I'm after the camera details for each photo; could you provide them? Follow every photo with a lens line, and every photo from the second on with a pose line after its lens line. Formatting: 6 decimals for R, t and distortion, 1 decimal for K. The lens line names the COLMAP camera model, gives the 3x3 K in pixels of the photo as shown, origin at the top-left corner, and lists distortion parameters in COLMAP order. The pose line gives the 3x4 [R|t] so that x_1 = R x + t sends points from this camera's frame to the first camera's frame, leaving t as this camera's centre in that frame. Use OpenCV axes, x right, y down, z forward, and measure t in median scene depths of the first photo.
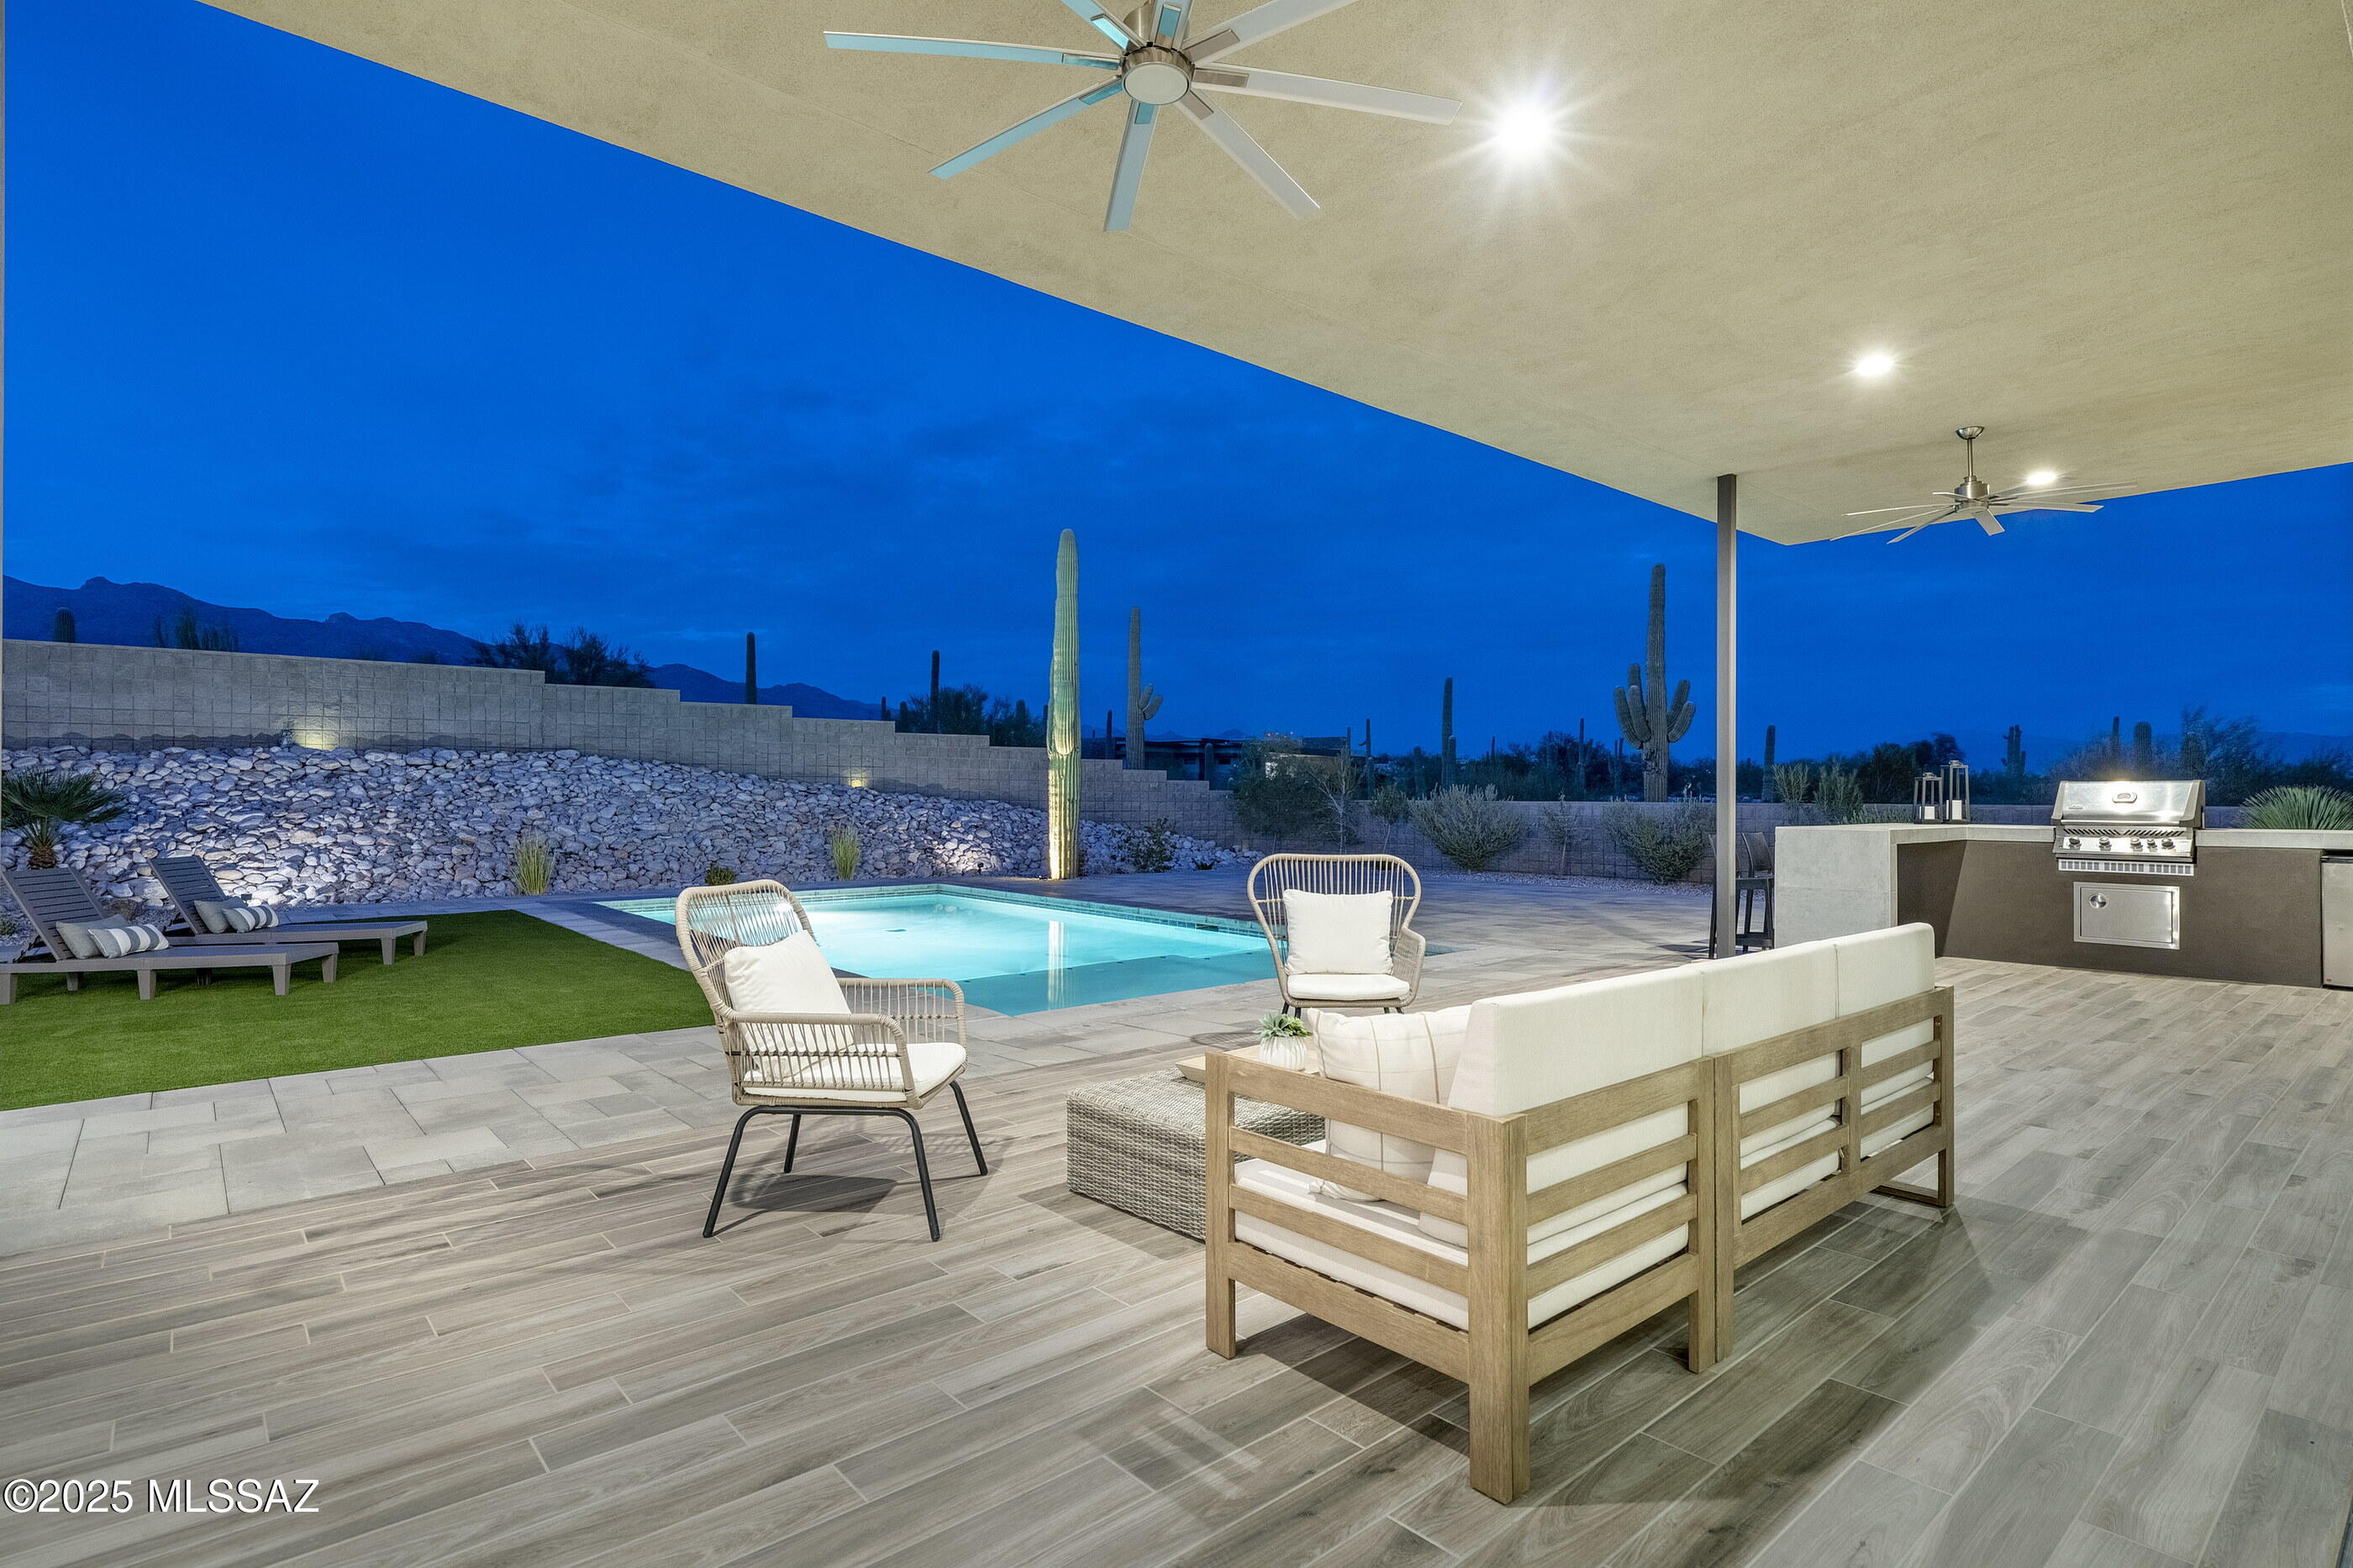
lens RADIAL K [[1121.4, 0, 1190.0], [0, 1121.4, 787.5], [0, 0, 1]] dist [-0.000926, -0.000141]
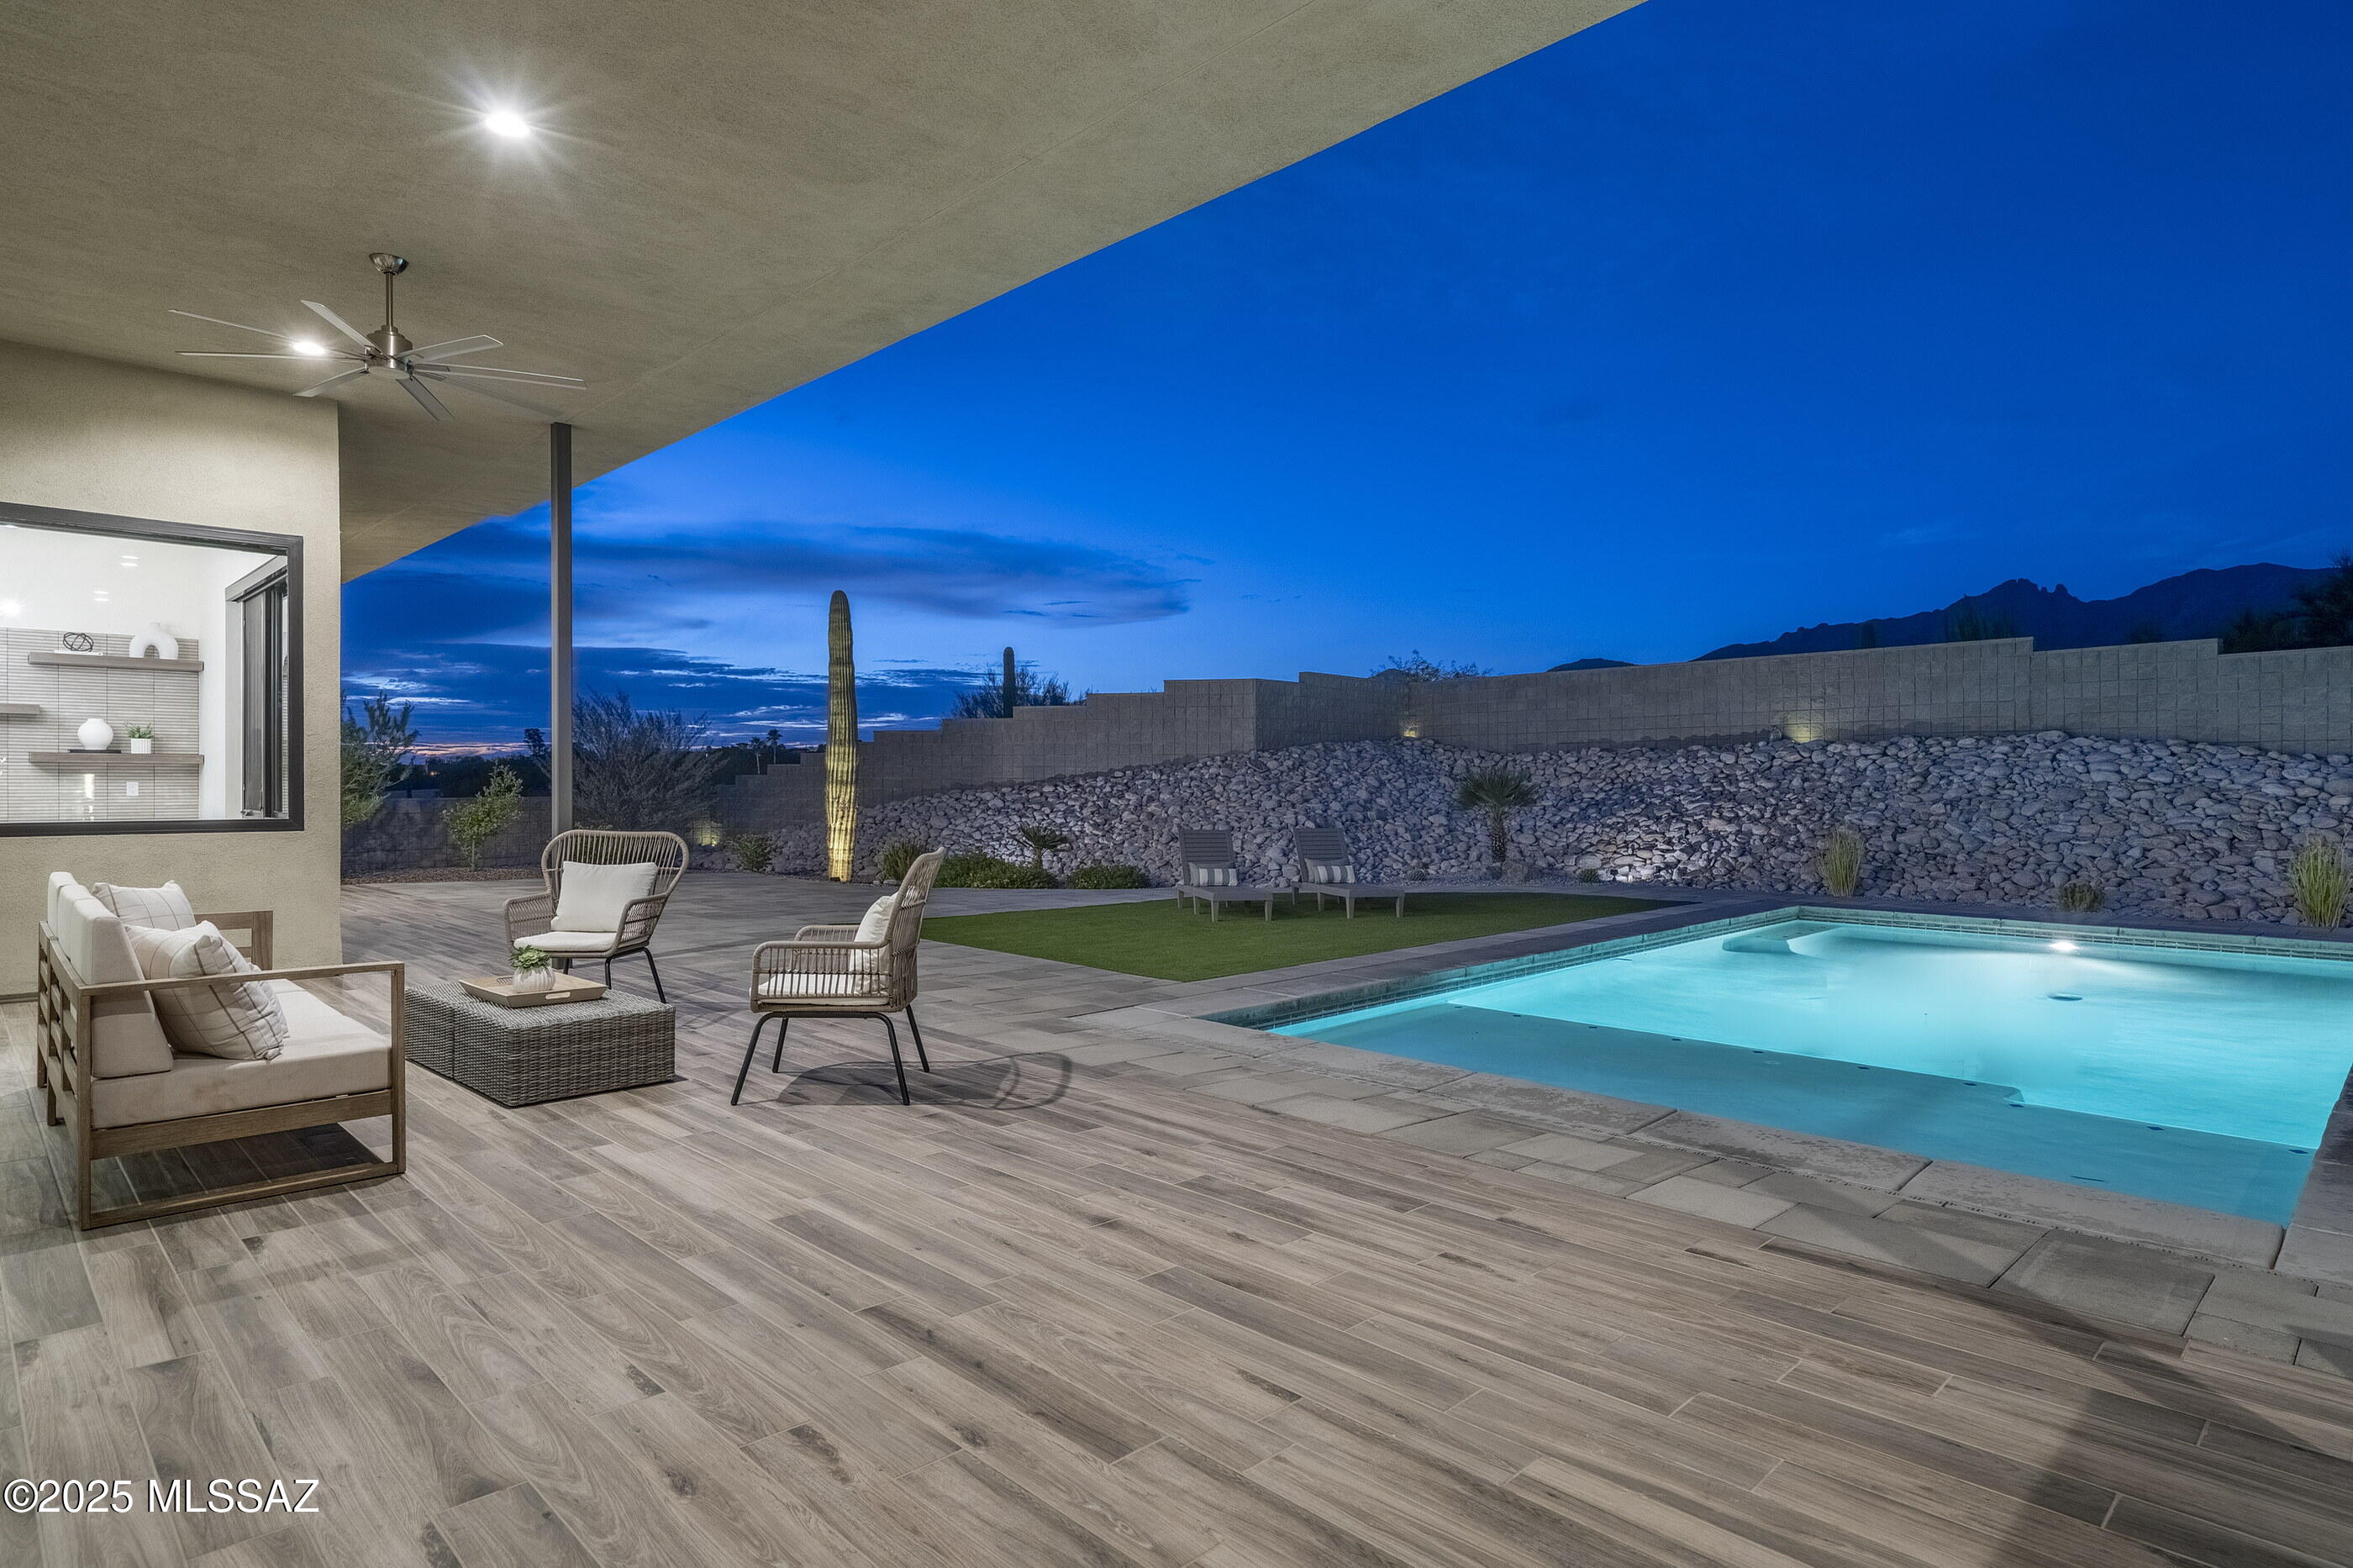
lens RADIAL K [[1284.5, 0, 1179.5], [0, 1284.5, 784.9], [0, 0, 1]] dist [-0.007716, 0.000320]
pose [[0.073470, -0.002522, -0.997294, 0.394196], [0.003291, 0.999992, -0.002286, 0.005962], [0.997292, -0.003114, 0.073478, 0.393267]]
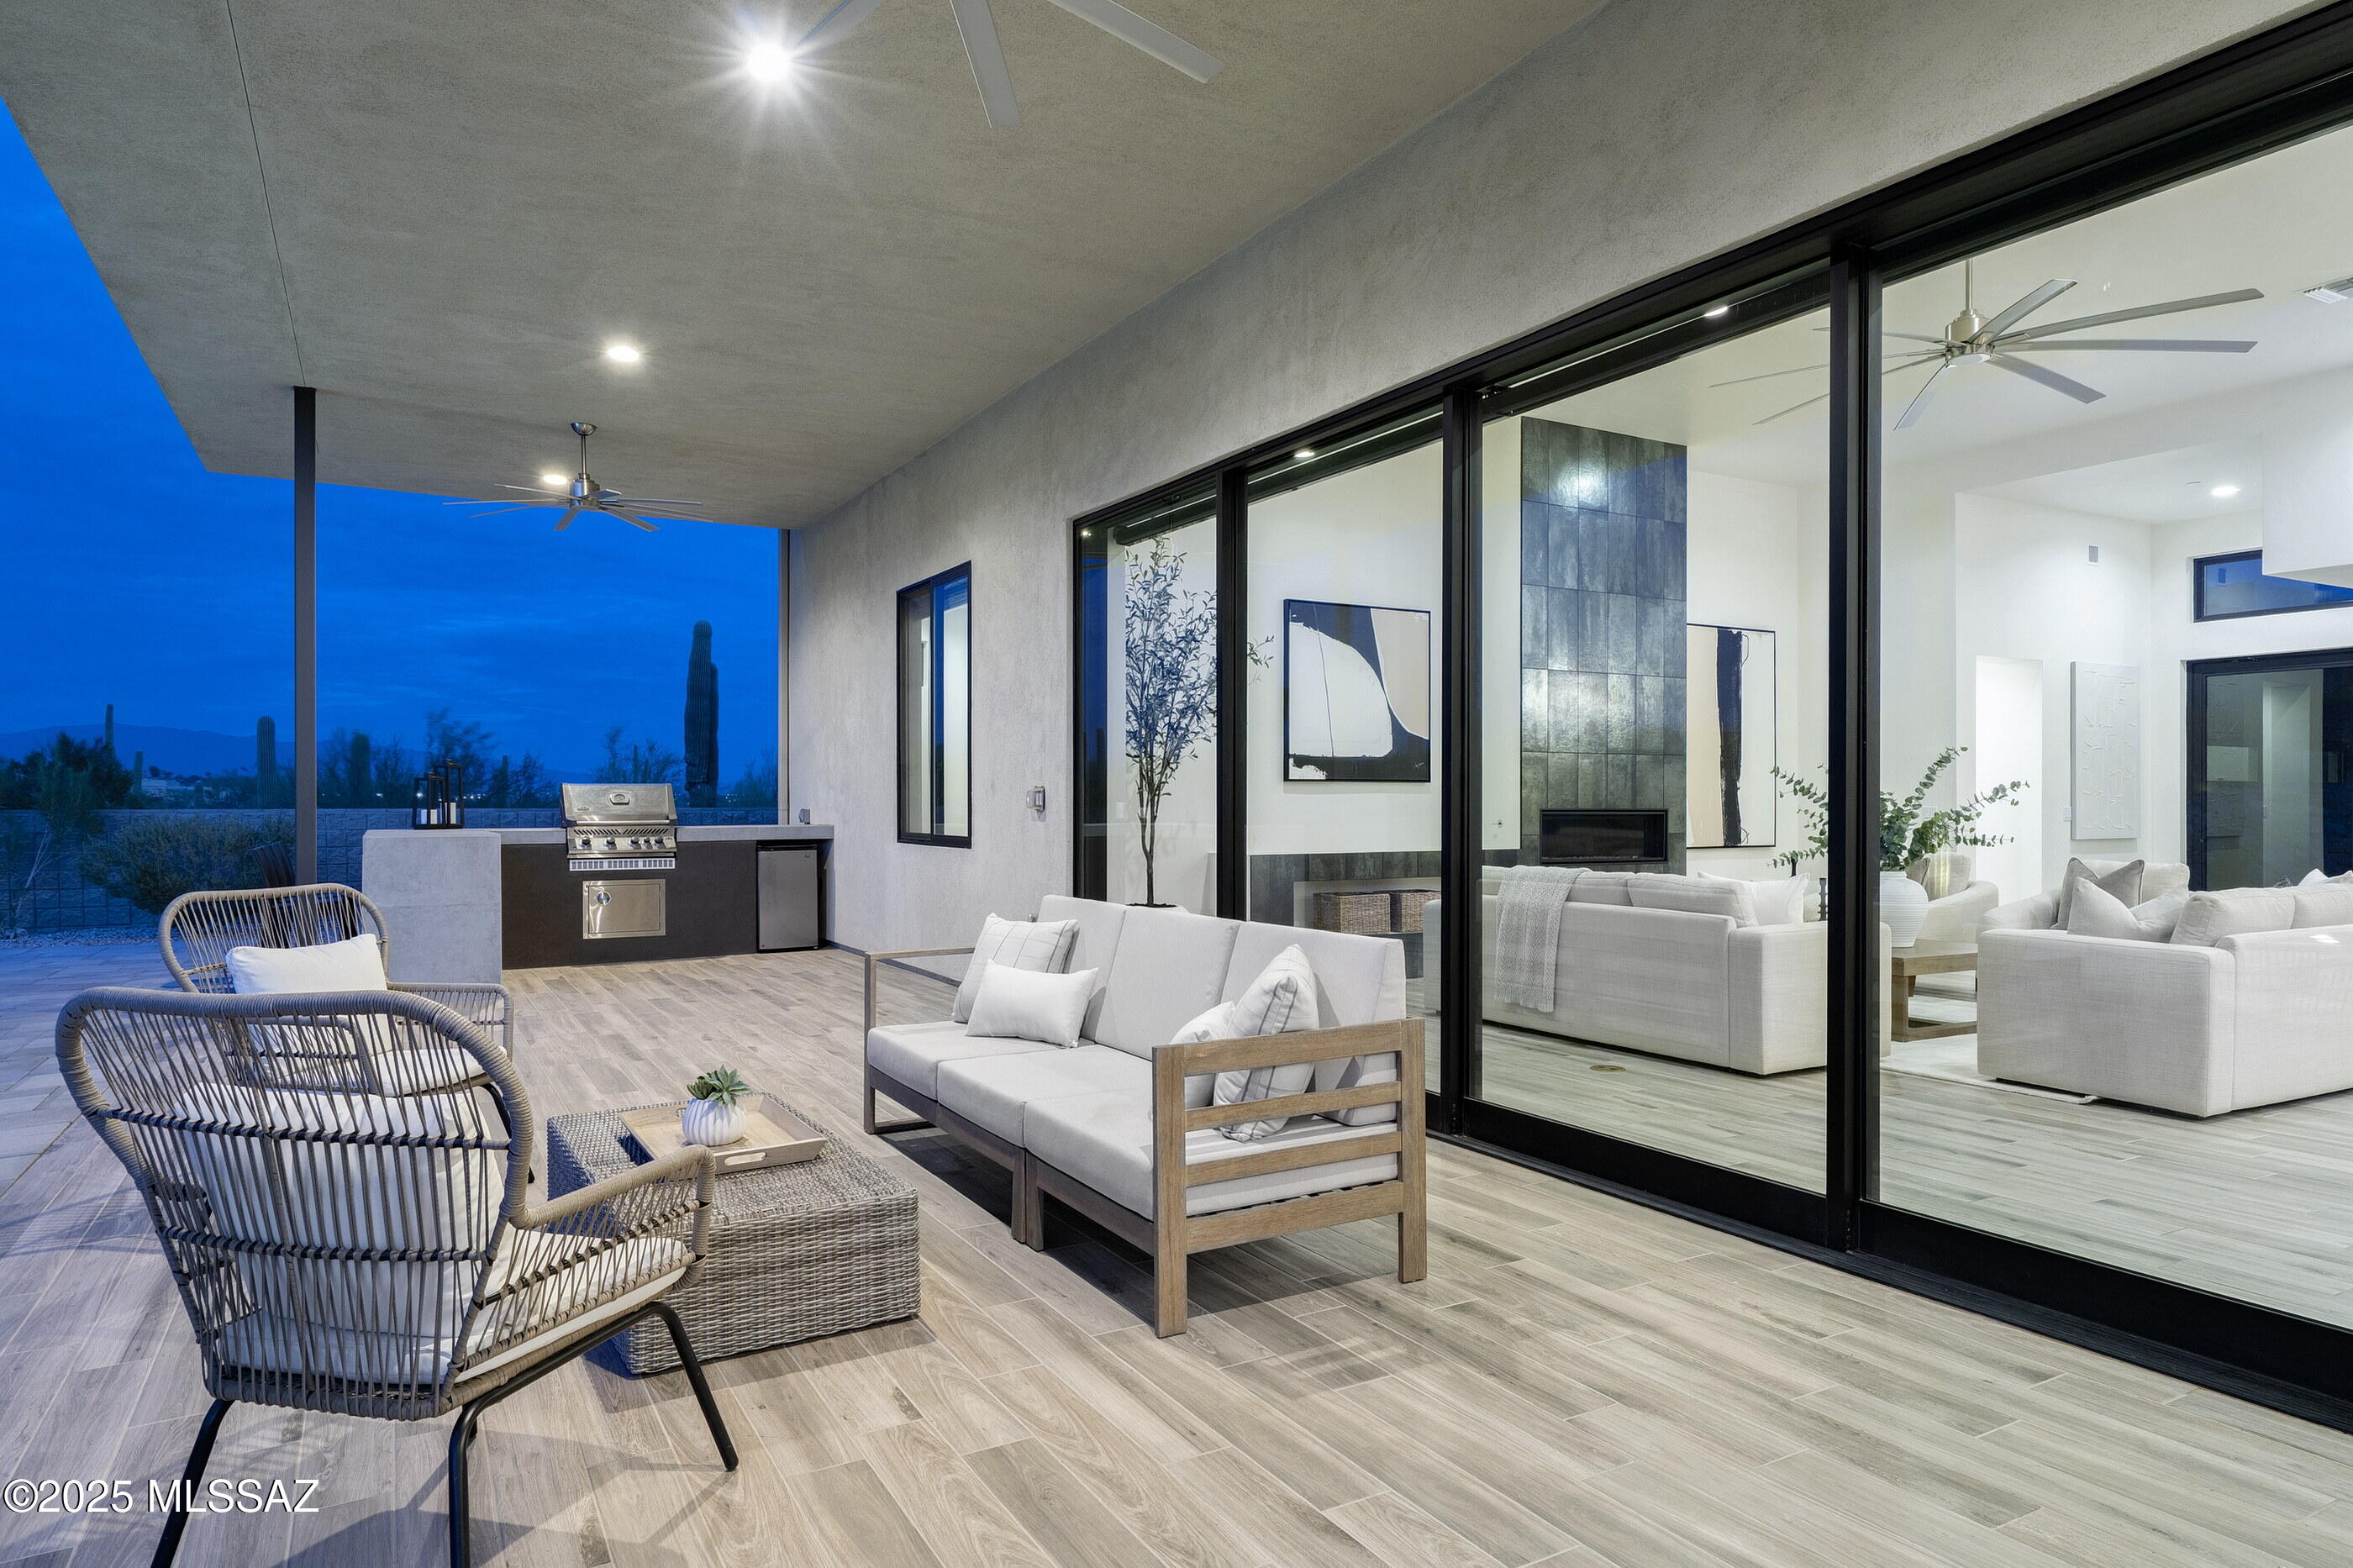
lens RADIAL K [[1403.4, 0, 1156.0], [0, 1403.4, 780.6], [0, 0, 1]] dist [0.002404, -0.000379]
pose [[0.207226, 0.009511, 0.978247, -0.186948], [-0.003673, 0.999953, -0.008944, 0.000873], [-0.978286, -0.001740, 0.207252, 0.114639]]
